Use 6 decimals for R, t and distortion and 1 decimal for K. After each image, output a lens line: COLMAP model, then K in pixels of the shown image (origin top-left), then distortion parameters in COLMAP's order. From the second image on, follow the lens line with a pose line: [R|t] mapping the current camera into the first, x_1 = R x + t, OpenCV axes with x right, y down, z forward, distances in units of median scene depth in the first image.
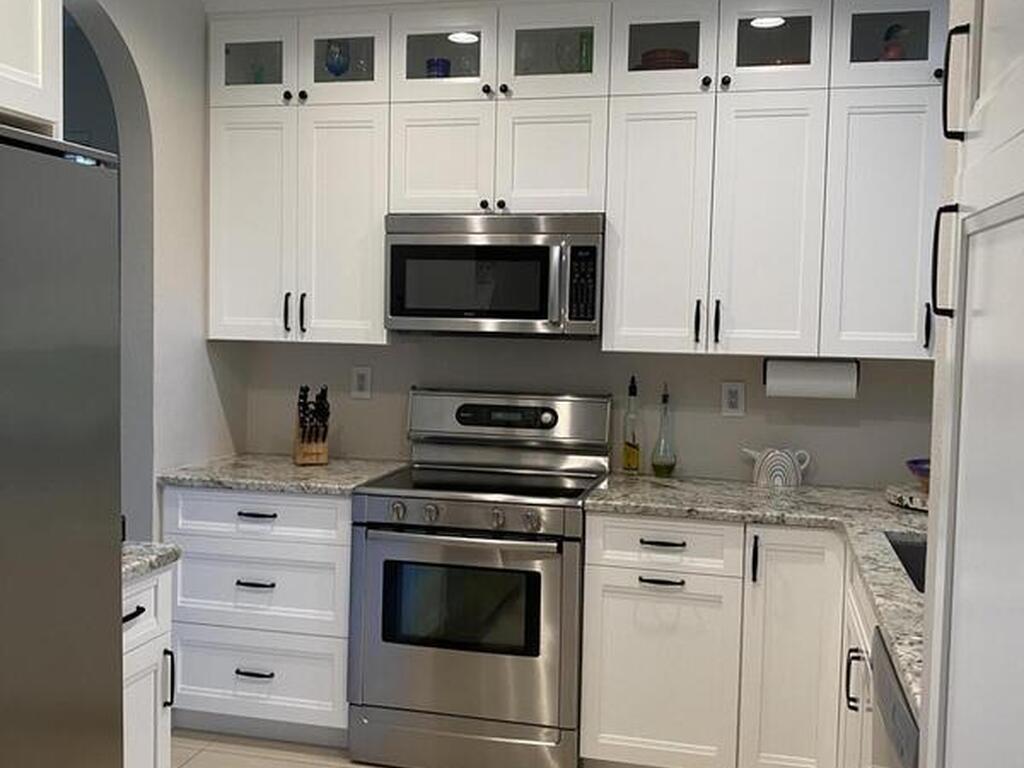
lens RADIAL K [[1072.2, 0, 530.5], [0, 1072.2, 384.3], [0, 0, 1]] dist [0.150023, -0.399741]
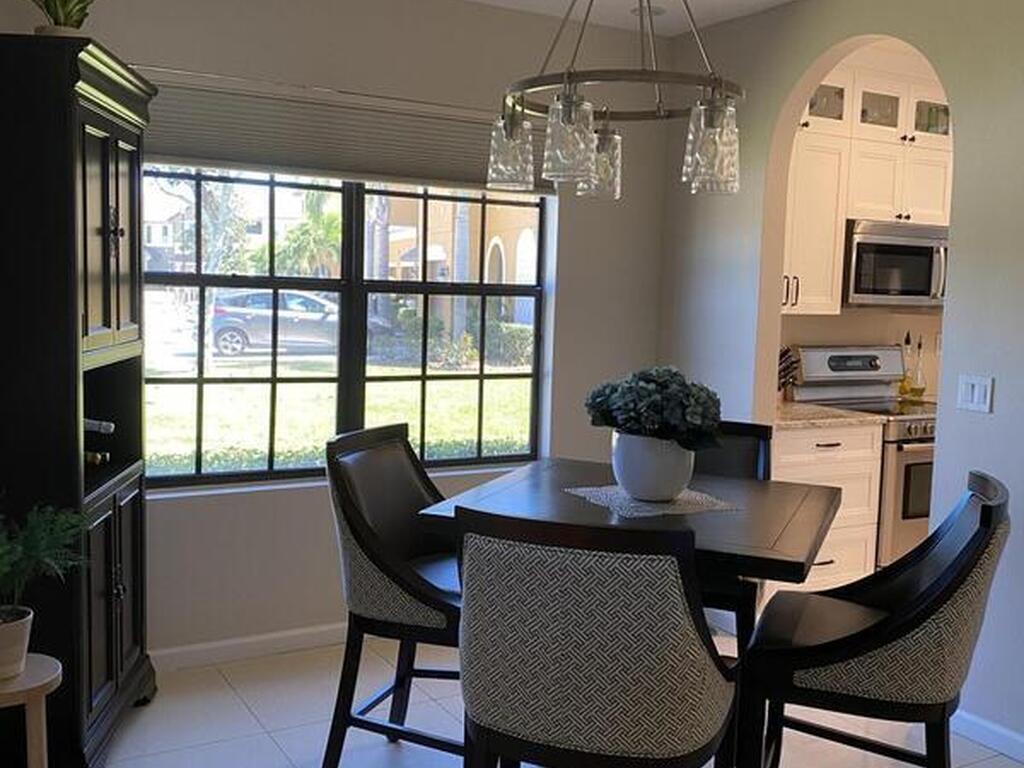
lens RADIAL K [[1072.2, 0, 530.5], [0, 1072.2, 384.3], [0, 0, 1]] dist [0.150023, -0.399741]
pose [[0.706141, -0.065762, 0.705011, -1.366164], [0.034307, 0.997686, 0.058700, -0.042047], [-0.707240, -0.017264, 0.706763, 0.296352]]
